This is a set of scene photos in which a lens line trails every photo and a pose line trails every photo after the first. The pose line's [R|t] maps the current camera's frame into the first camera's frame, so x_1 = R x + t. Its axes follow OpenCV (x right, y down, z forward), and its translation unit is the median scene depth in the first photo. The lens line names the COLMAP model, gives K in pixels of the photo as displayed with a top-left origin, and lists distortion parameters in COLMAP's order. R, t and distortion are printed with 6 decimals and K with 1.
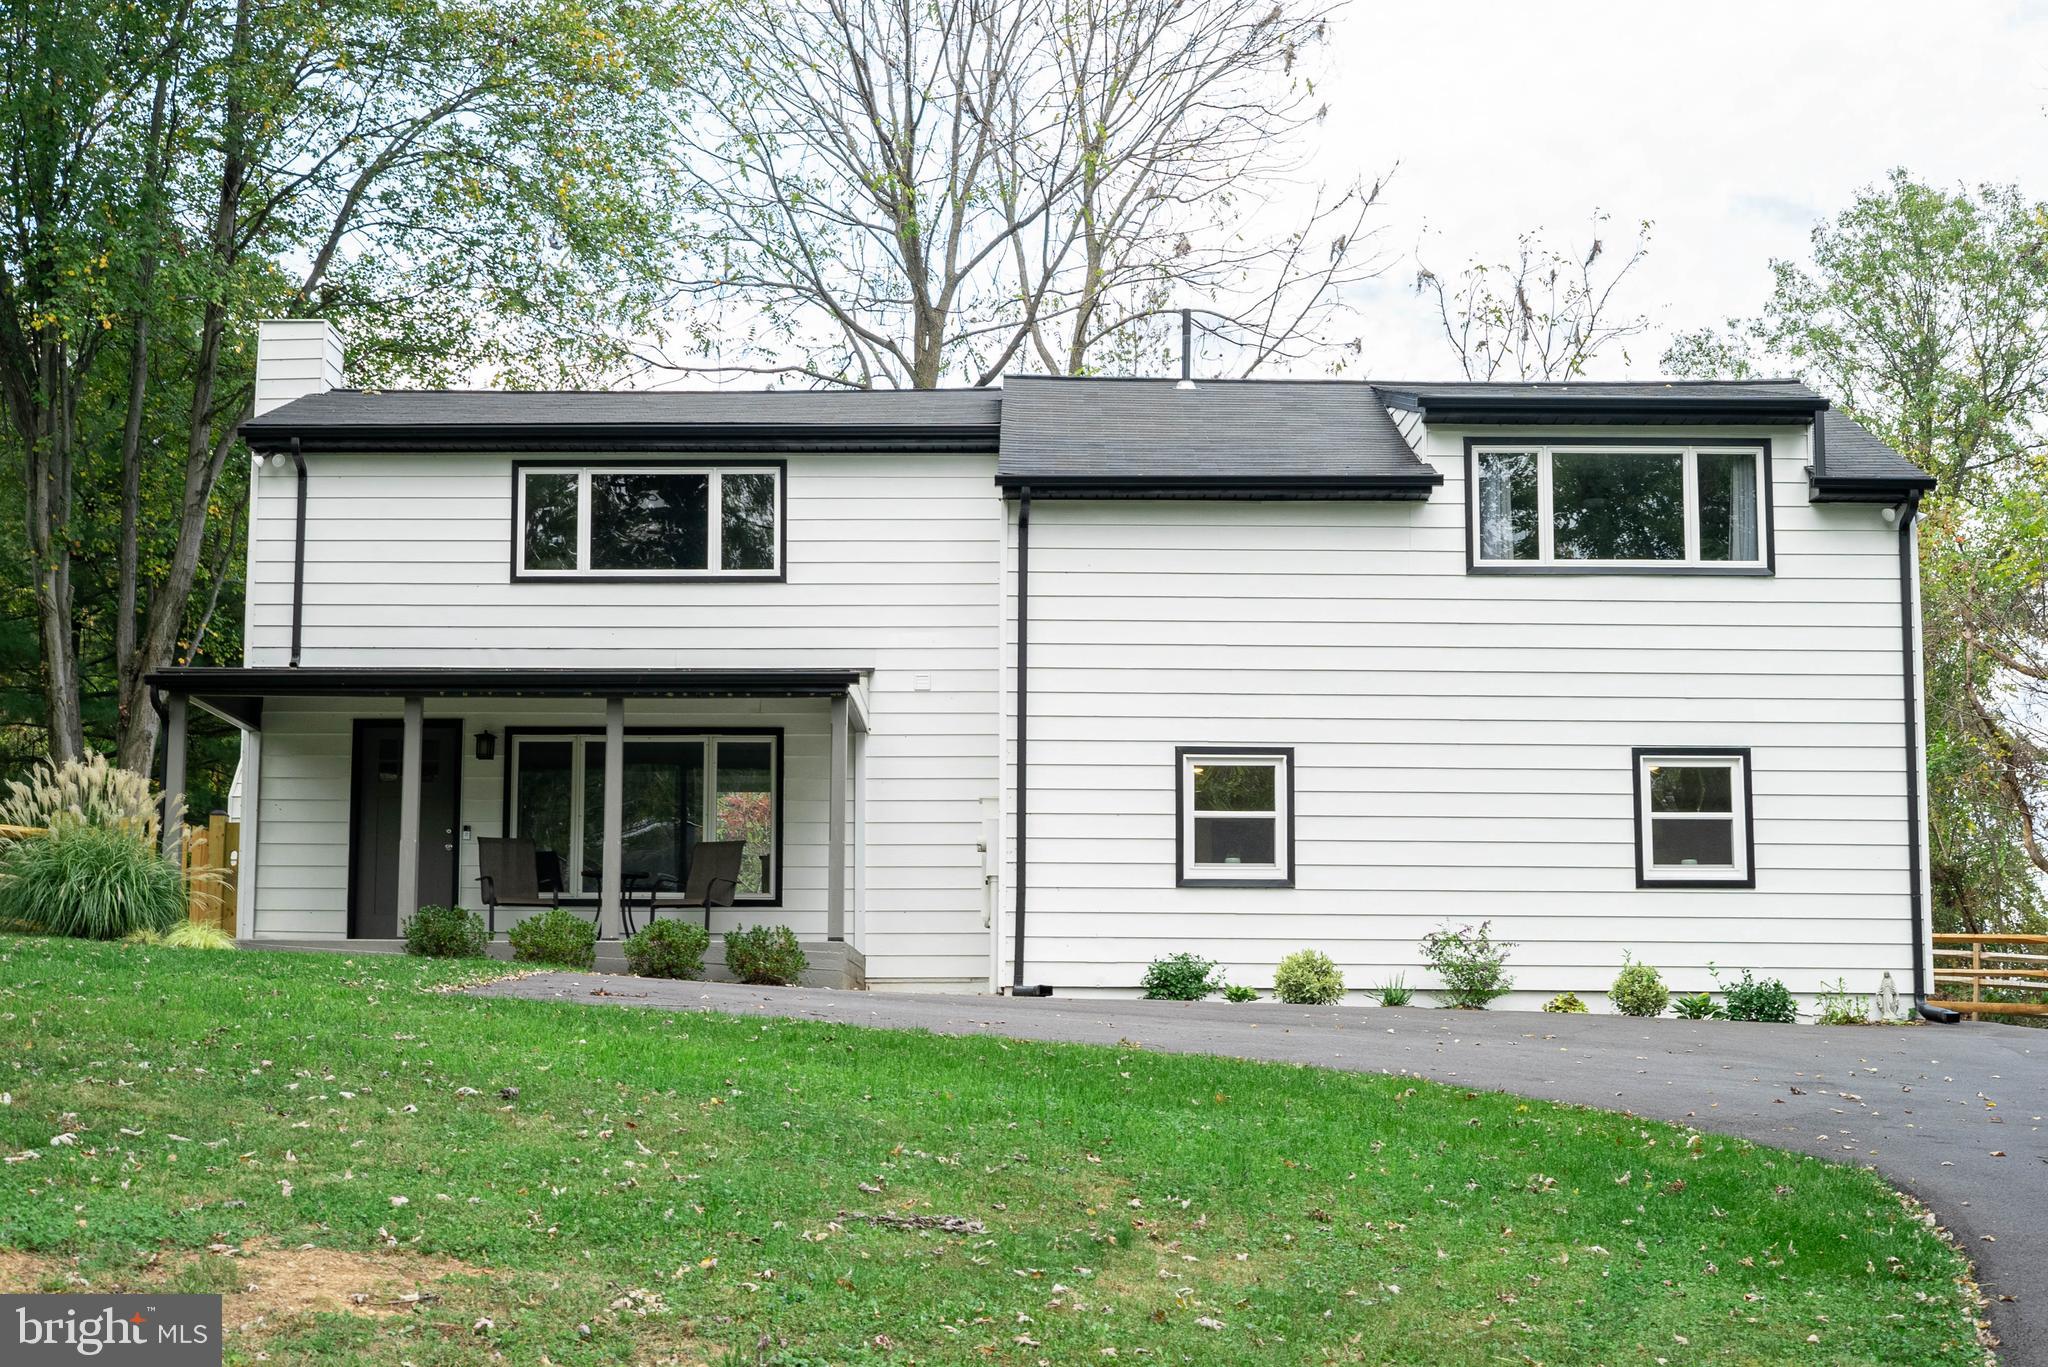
lens RADIAL K [[3118.8, 0, 1020.7], [0, 3118.8, 667.9], [0, 0, 1]] dist [-0.025413, 0.000000]
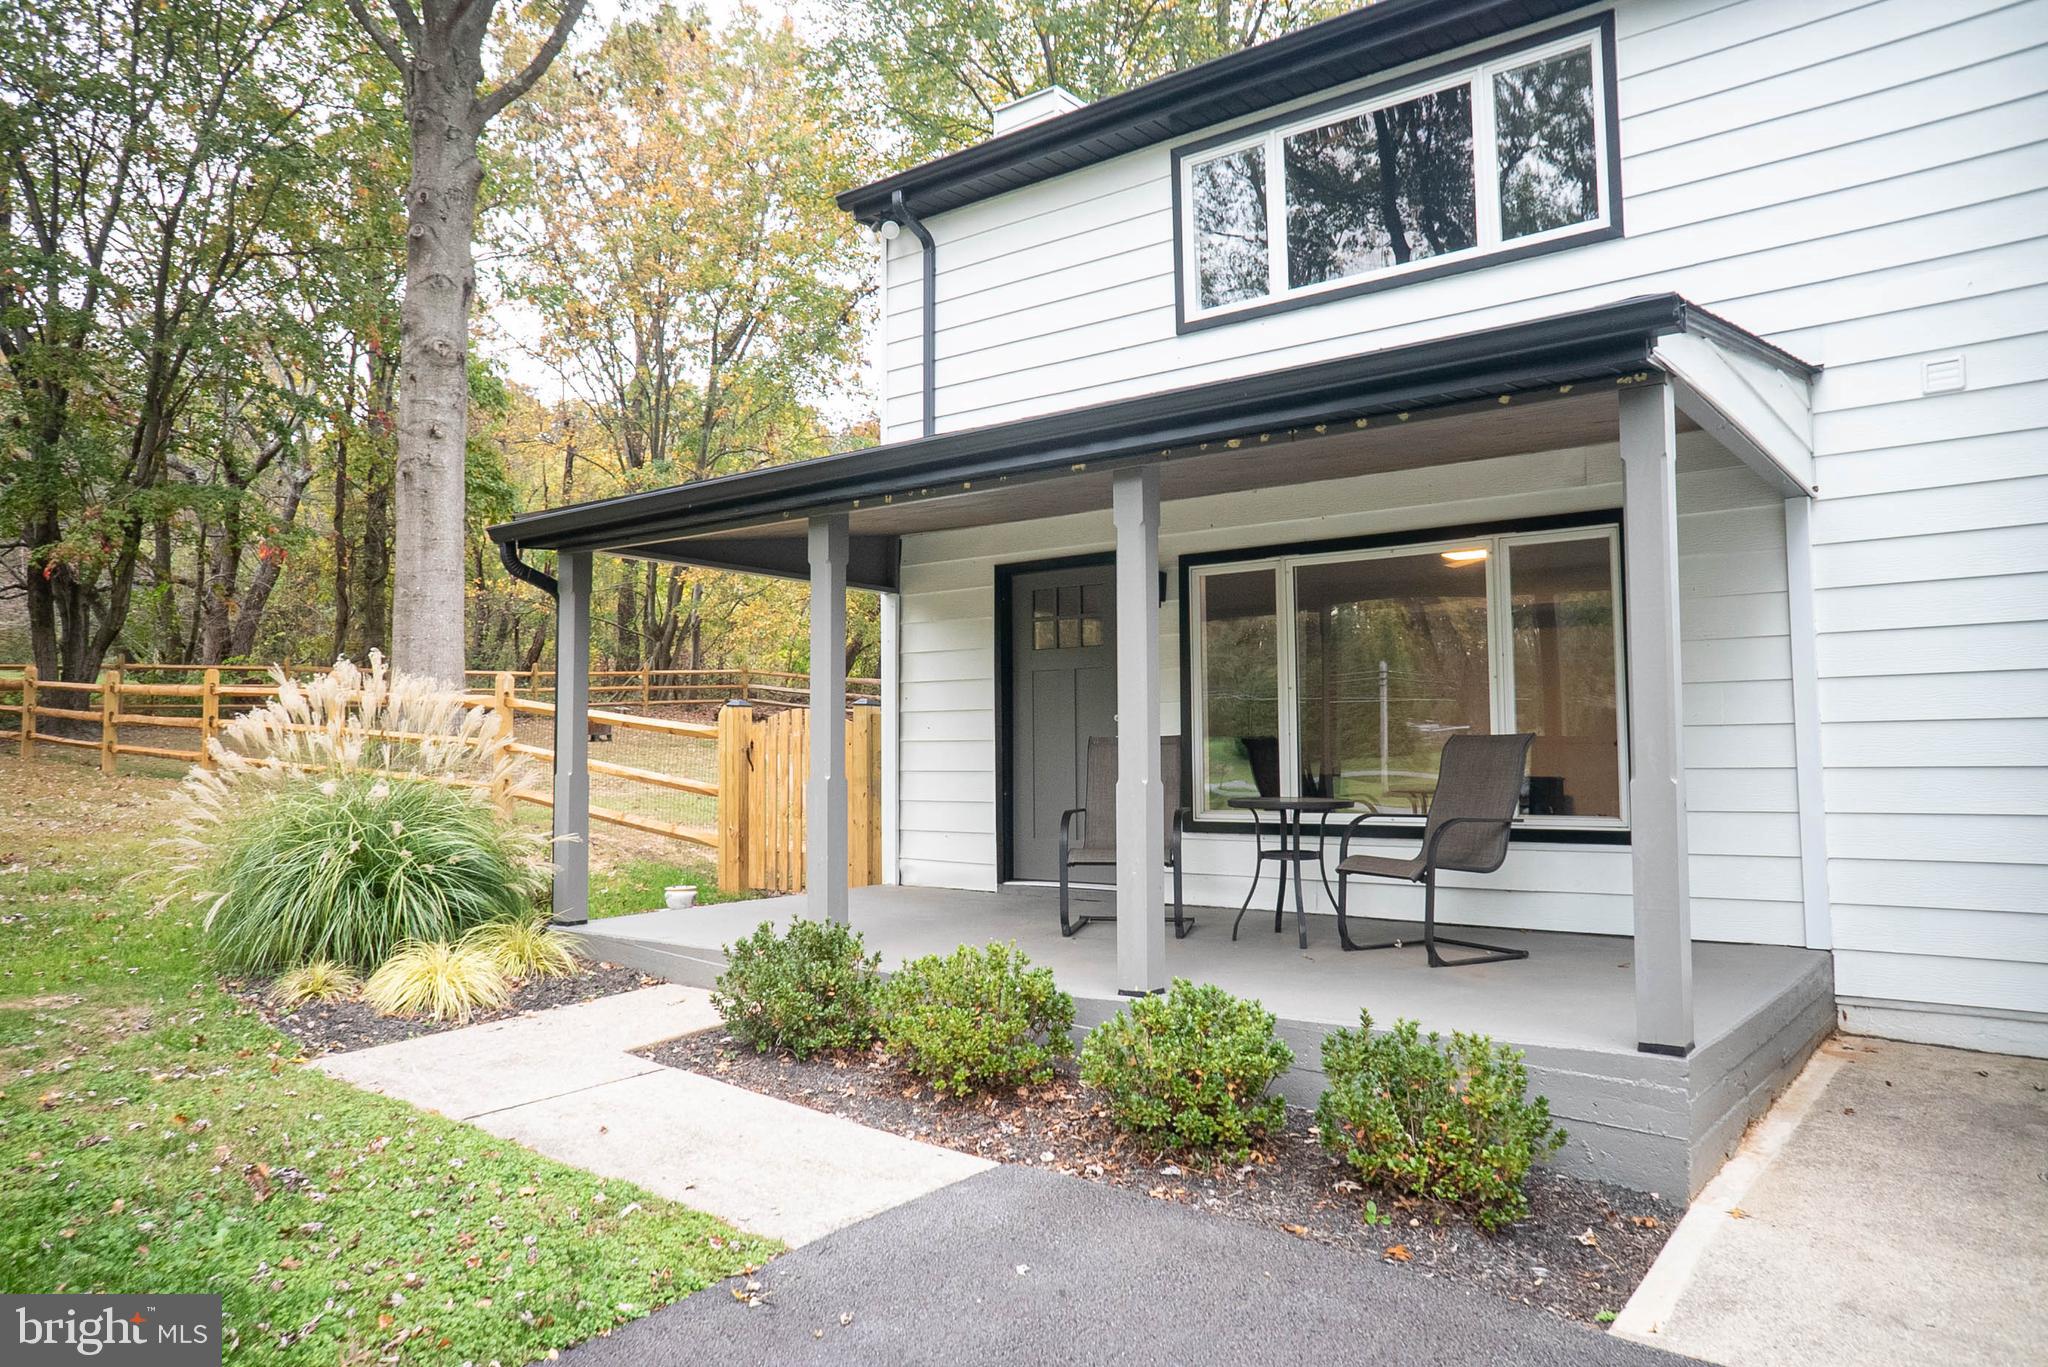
lens RADIAL K [[1399.0, 0, 1003.0], [0, 1399.0, 681.8], [0, 0, 1]] dist [-0.048181, 0.069094]
pose [[0.791237, -0.042431, -0.610036, -0.019234], [0.096592, 0.993738, 0.056163, 0.027734], [0.603833, -0.103362, 0.790381, 0.819007]]
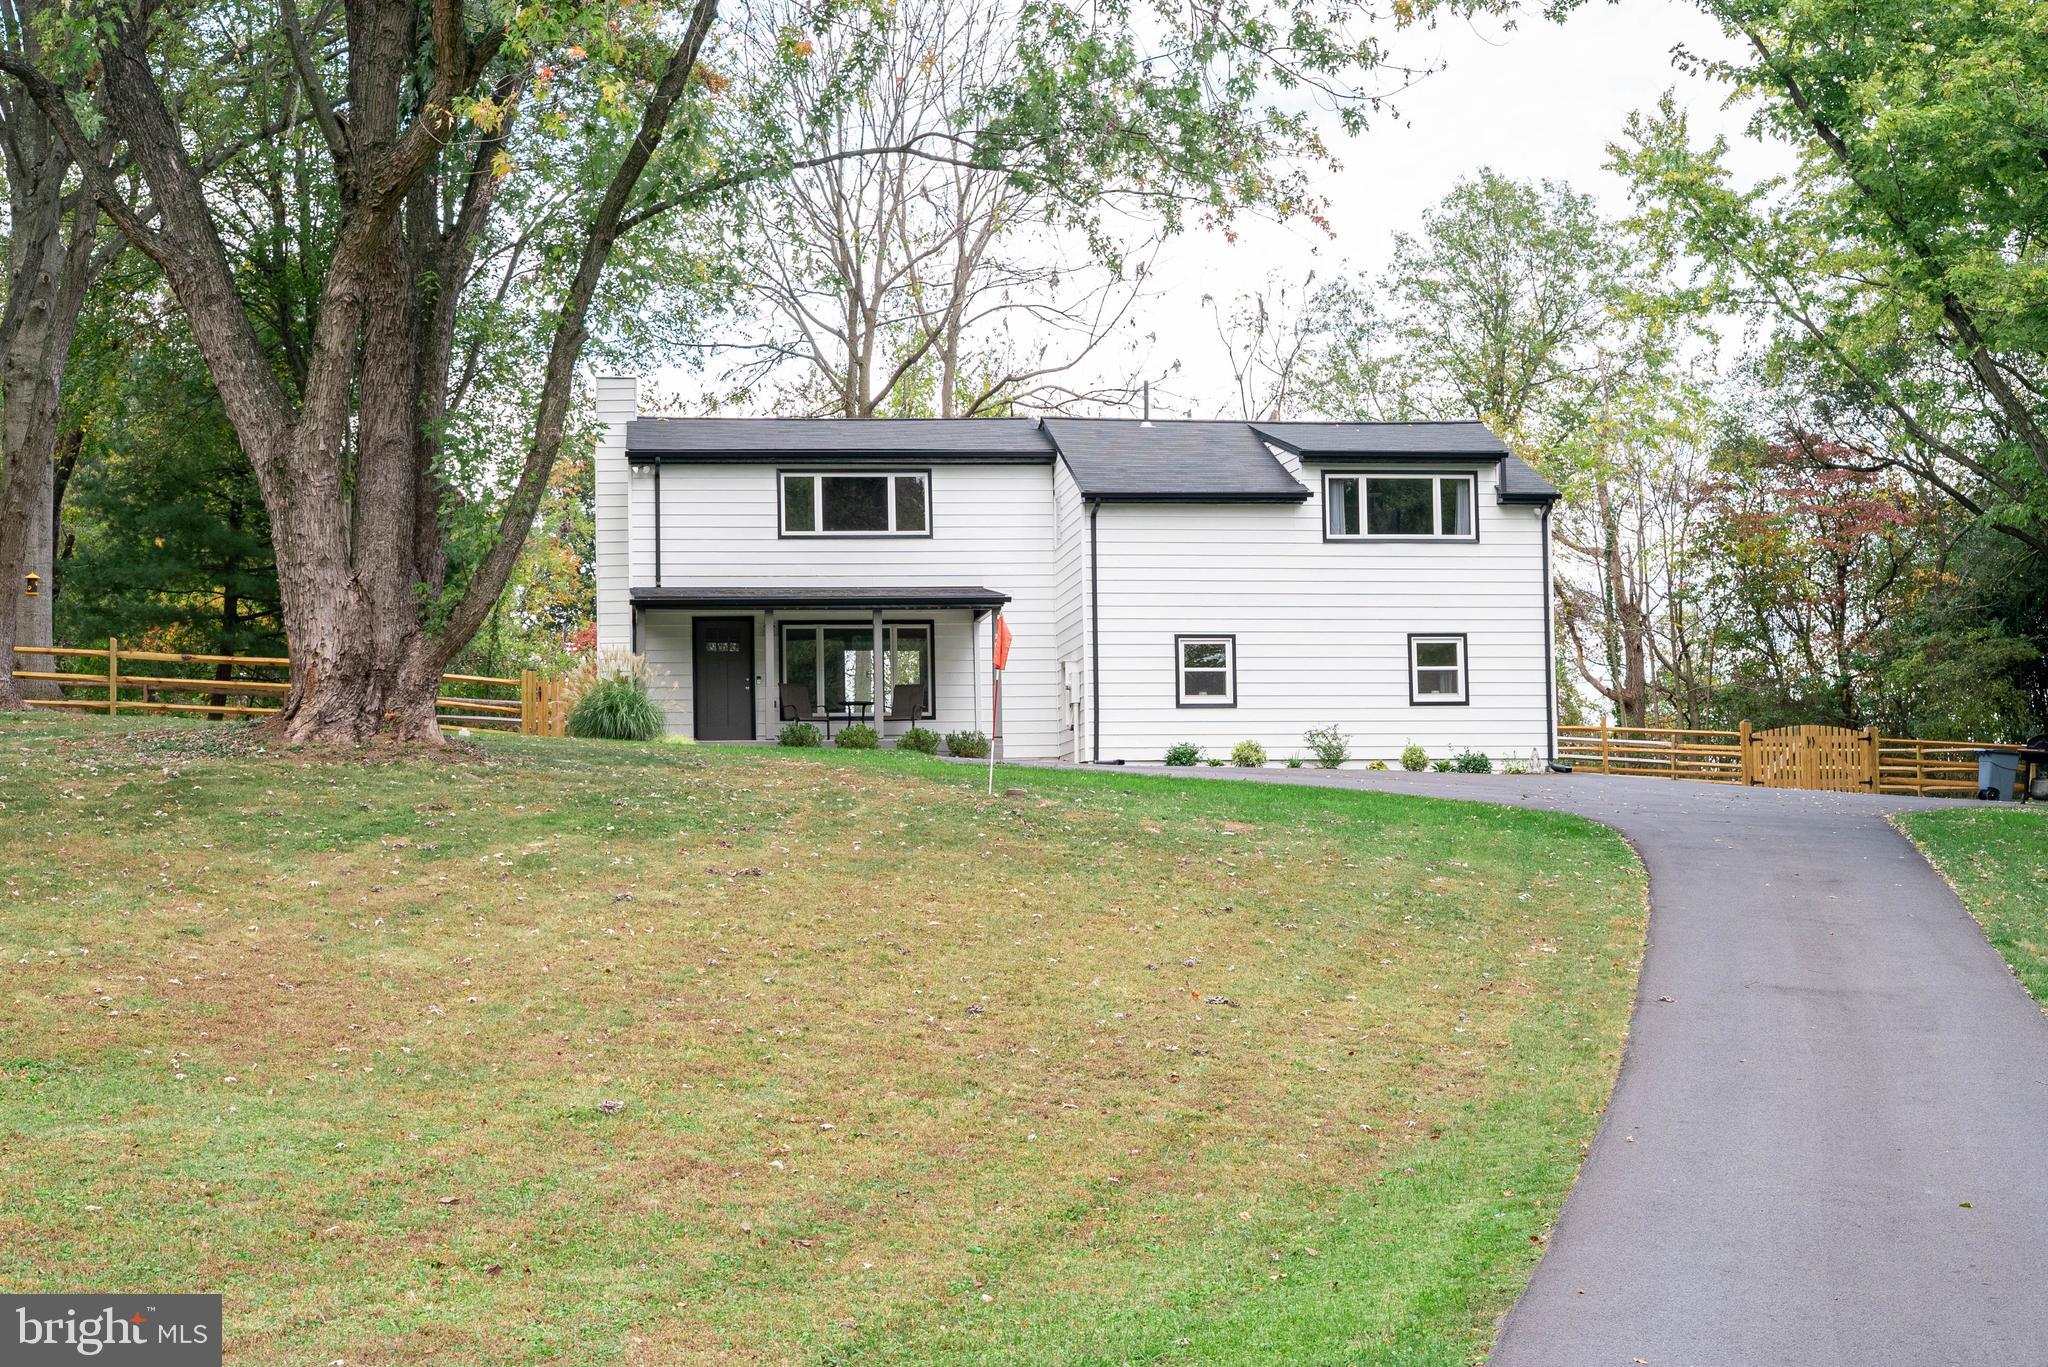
lens RADIAL K [[3118.8, 0, 1025.3], [0, 3118.8, 692.2], [0, 0, 1]] dist [-0.025413, 0.000000]
pose [[0.988241, -0.009674, 0.152598, -0.327945], [-0.001731, 0.997225, 0.074427, -0.080121], [-0.152895, -0.073815, 0.985482, -0.856545]]
